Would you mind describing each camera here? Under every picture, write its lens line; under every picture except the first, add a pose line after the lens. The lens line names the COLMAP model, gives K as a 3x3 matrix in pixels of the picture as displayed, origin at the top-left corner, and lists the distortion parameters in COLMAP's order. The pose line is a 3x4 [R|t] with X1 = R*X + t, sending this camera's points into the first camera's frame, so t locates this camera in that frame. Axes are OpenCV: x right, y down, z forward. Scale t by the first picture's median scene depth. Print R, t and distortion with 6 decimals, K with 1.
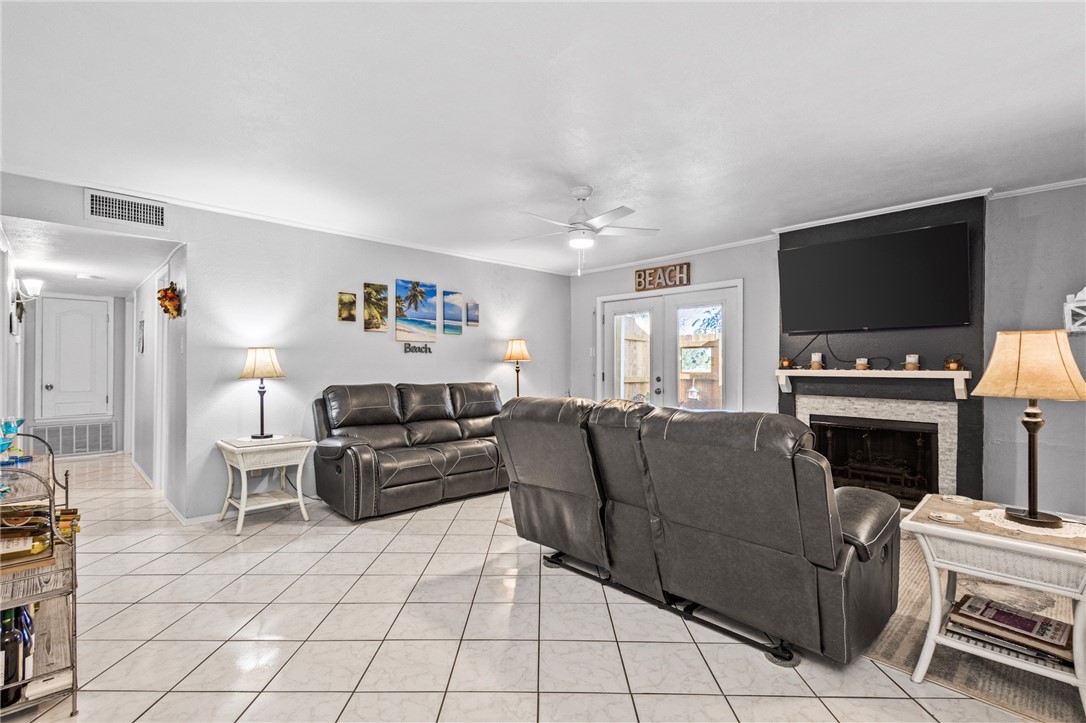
lens RADIAL K [[502.6, 0, 547.0], [0, 502.6, 361.1], [0, 0, 1]] dist [0.014084, -0.001994]
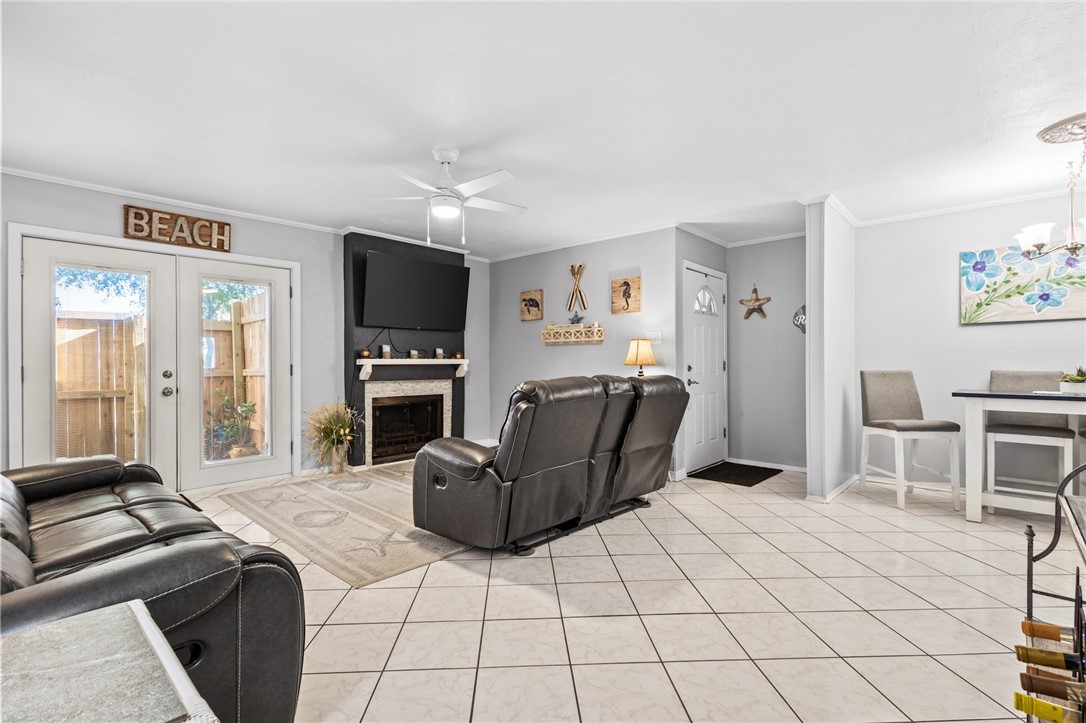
lens RADIAL K [[502.6, 0, 539.7], [0, 502.6, 359.8], [0, 0, 1]] dist [0.014084, -0.001994]
pose [[-0.046968, 0.003094, 0.998892, -0.584293], [-0.004419, 0.999985, -0.003305, 0.018586], [-0.998887, -0.004569, -0.046954, 0.611545]]
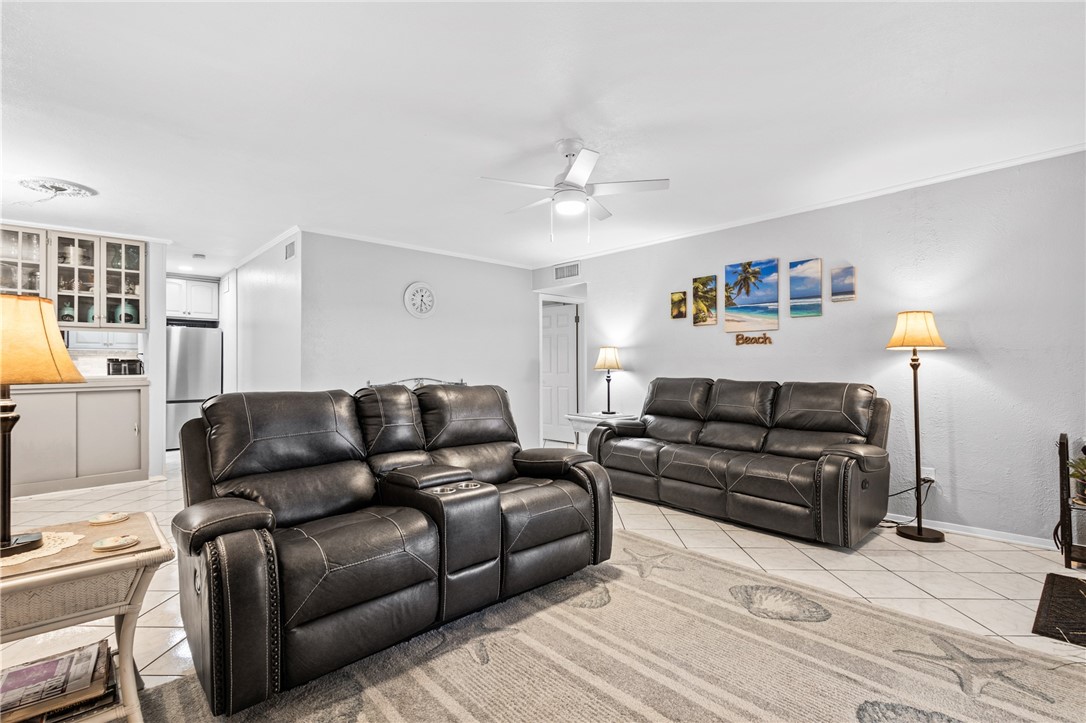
lens RADIAL K [[502.6, 0, 538.5], [0, 502.6, 366.4], [0, 0, 1]] dist [0.014084, -0.001994]
pose [[-0.033521, 0.003374, -0.999432, 0.628985], [0.013166, 0.999909, 0.002934, 0.014054], [0.999351, -0.013060, -0.033563, 0.681209]]
